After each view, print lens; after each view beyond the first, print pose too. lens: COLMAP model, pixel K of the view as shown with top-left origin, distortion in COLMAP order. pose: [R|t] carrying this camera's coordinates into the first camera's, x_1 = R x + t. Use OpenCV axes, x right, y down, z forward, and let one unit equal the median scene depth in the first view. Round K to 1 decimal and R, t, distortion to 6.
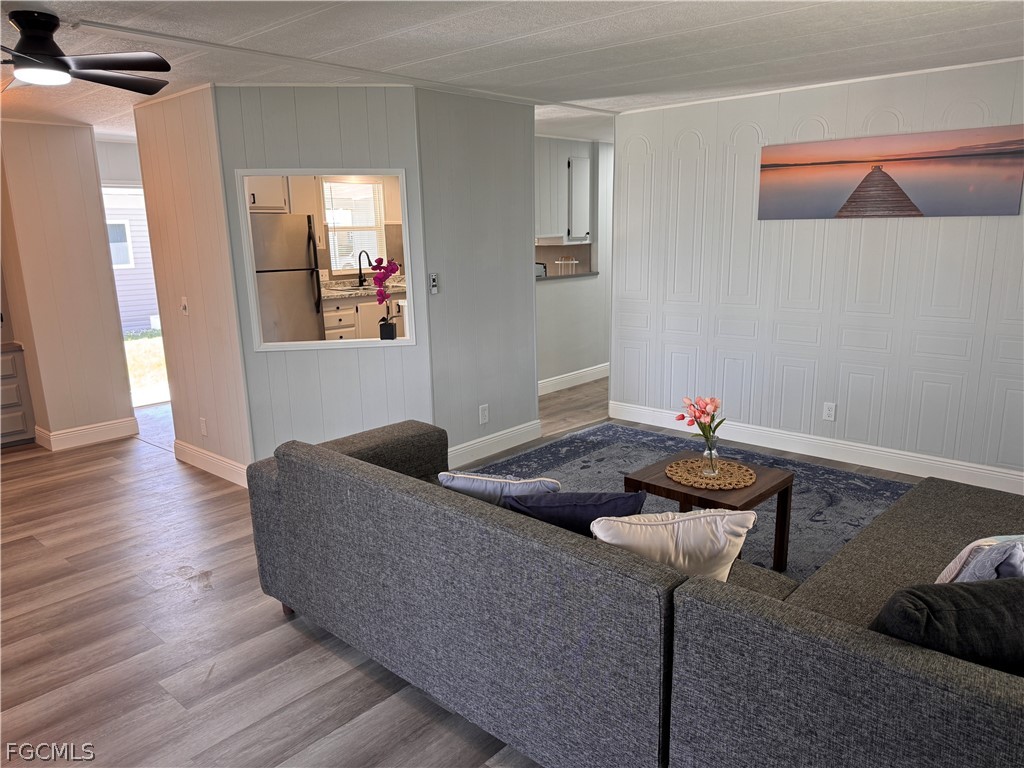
lens RADIAL K [[721.3, 0, 512.0], [0, 721.3, 384.0], [0, 0, 1]] dist [0.054586, -0.091663]
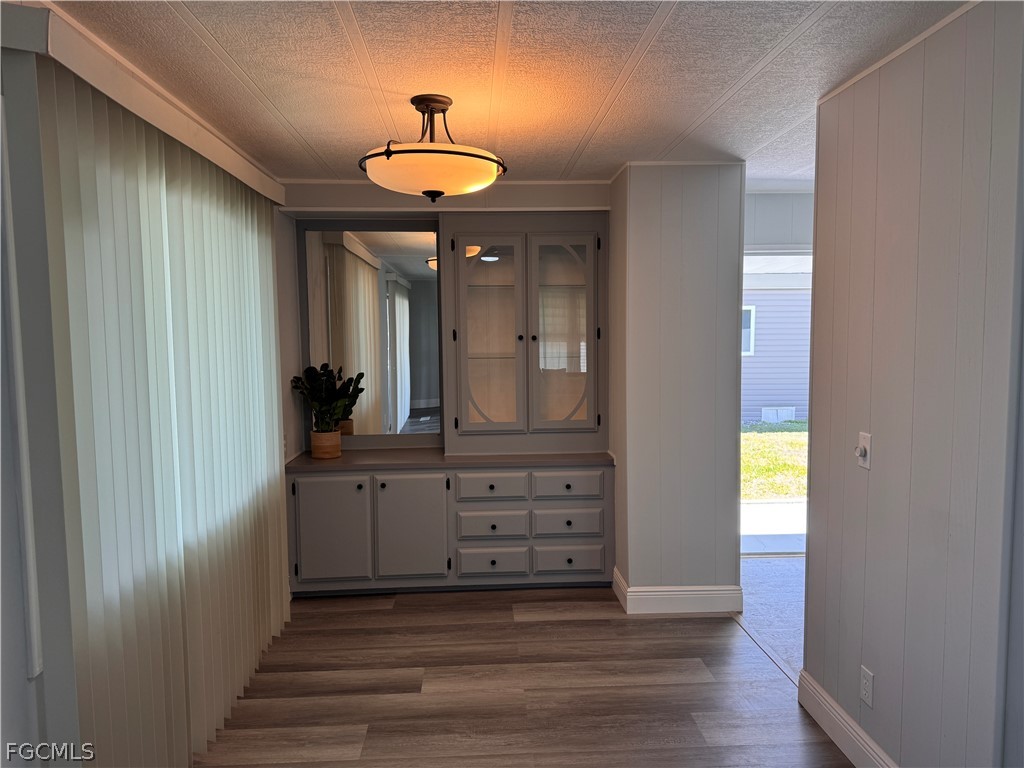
lens RADIAL K [[721.3, 0, 512.0], [0, 721.3, 384.0], [0, 0, 1]] dist [0.054586, -0.091663]
pose [[0.703670, 0.078321, -0.706197, -0.224889], [-0.161795, 0.985457, -0.051924, -0.074209], [0.691860, 0.150796, 0.706109, 0.382245]]
